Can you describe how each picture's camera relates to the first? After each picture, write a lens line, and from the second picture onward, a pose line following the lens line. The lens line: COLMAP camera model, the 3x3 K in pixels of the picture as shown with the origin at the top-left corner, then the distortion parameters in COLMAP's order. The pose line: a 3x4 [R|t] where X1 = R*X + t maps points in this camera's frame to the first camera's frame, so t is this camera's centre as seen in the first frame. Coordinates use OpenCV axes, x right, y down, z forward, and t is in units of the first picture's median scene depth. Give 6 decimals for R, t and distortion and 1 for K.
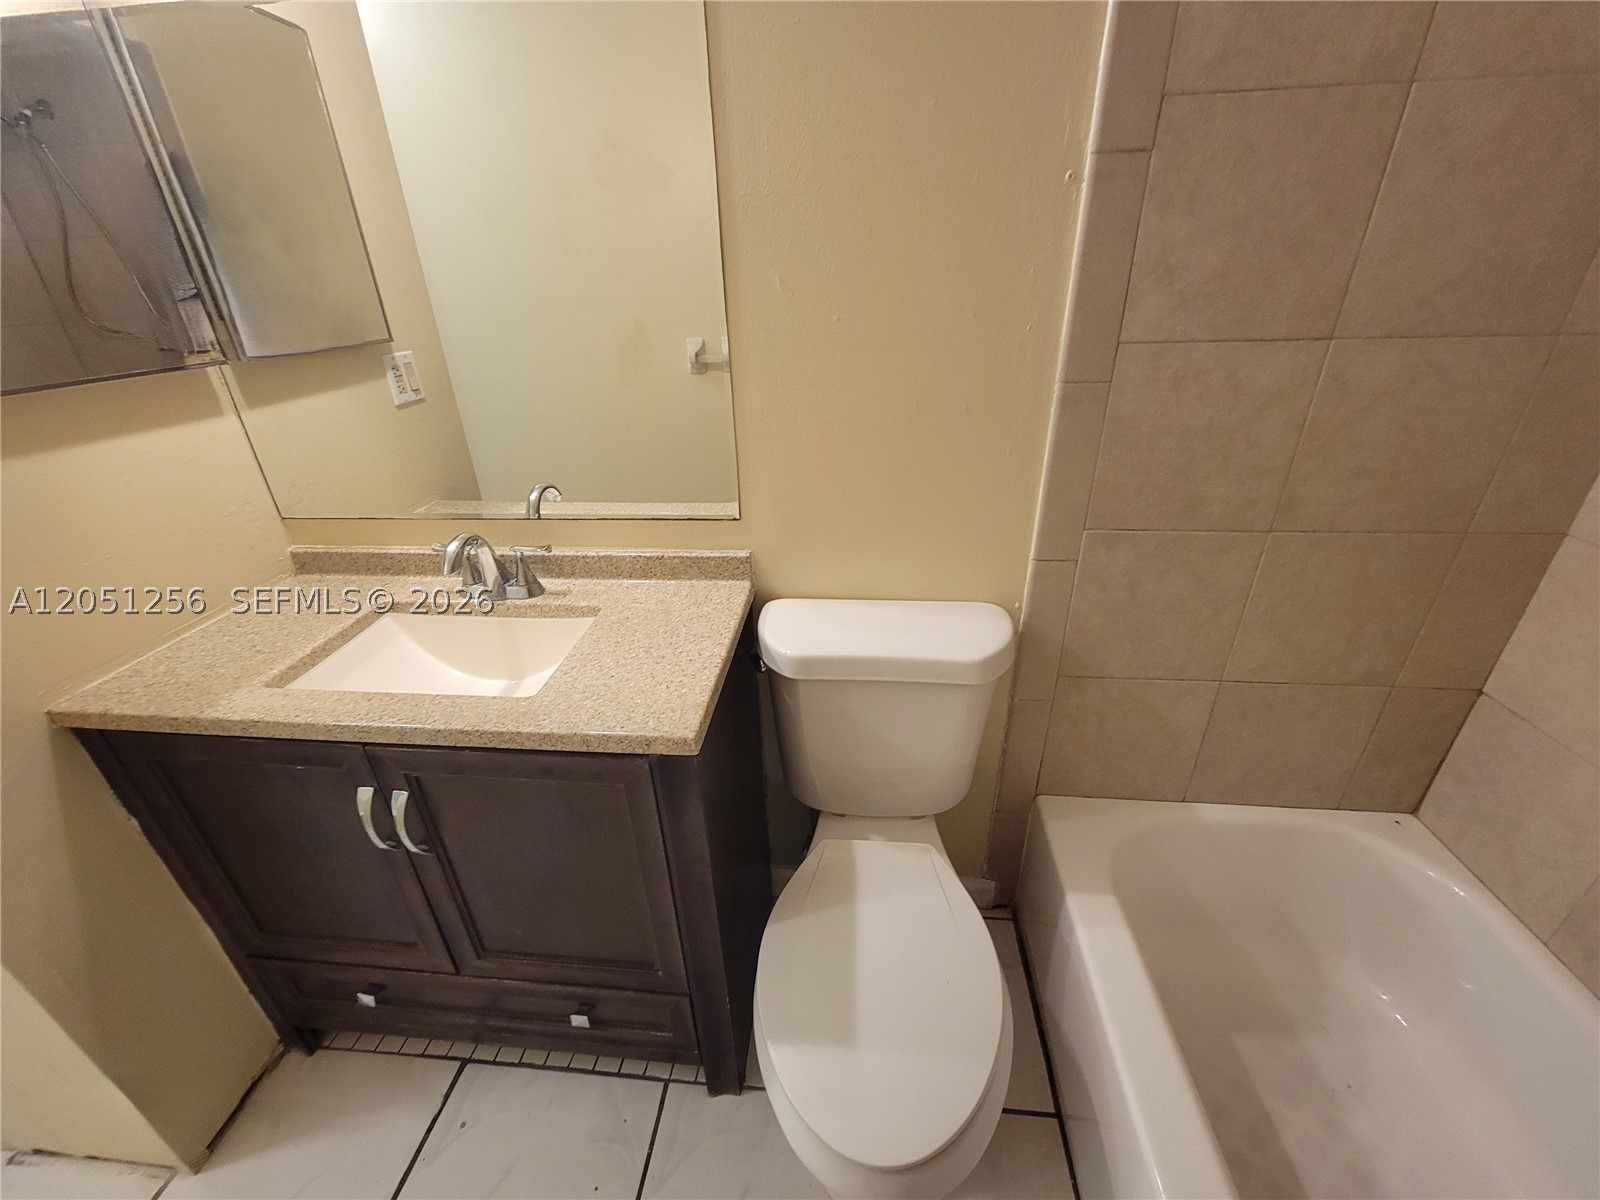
lens RADIAL K [[654.7, 0, 799.1], [0, 654.7, 614.3], [0, 0, 1]] dist [-0.005977, 0.001671]
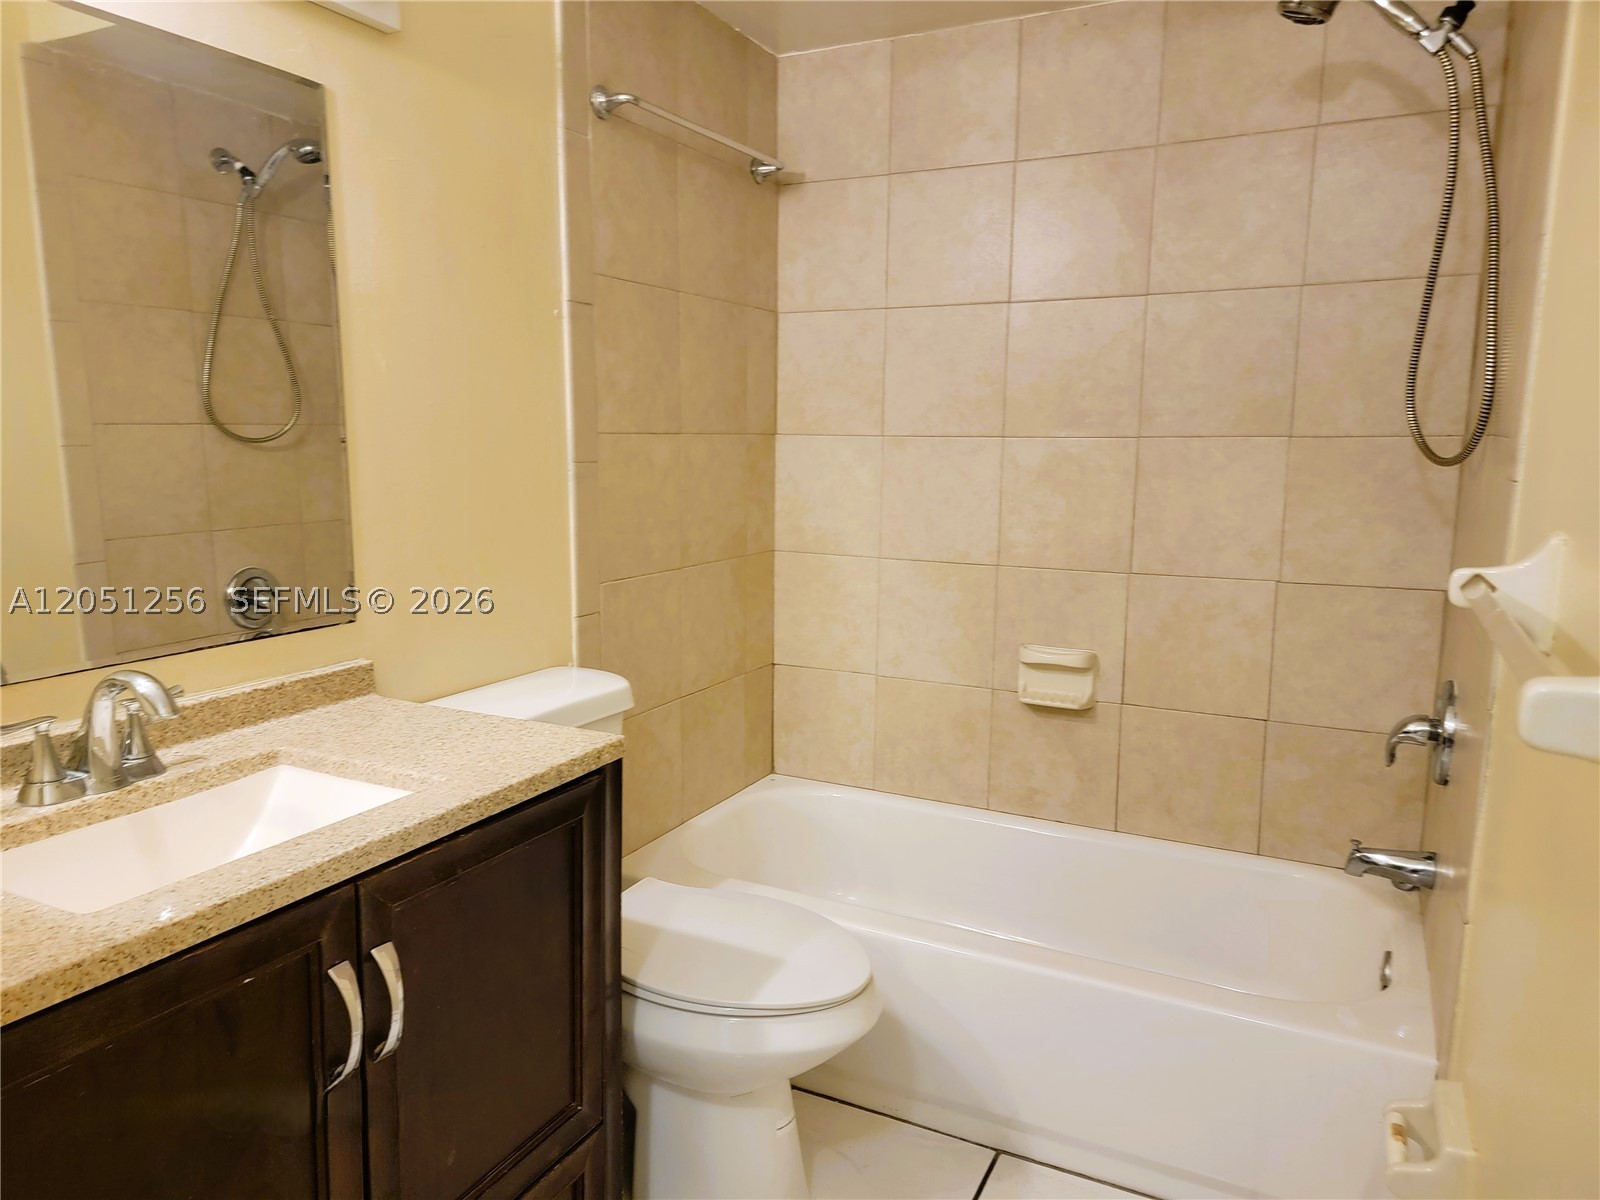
lens RADIAL K [[1102.5, 0, 795.5], [0, 1102.5, 595.0], [0, 0, 1]] dist [0.059373, -0.001919]
pose [[0.355614, -0.103590, 0.928874, -1.312493], [0.408650, 0.911042, -0.054848, 0.143566], [-0.840562, 0.399089, 0.366311, -0.004571]]
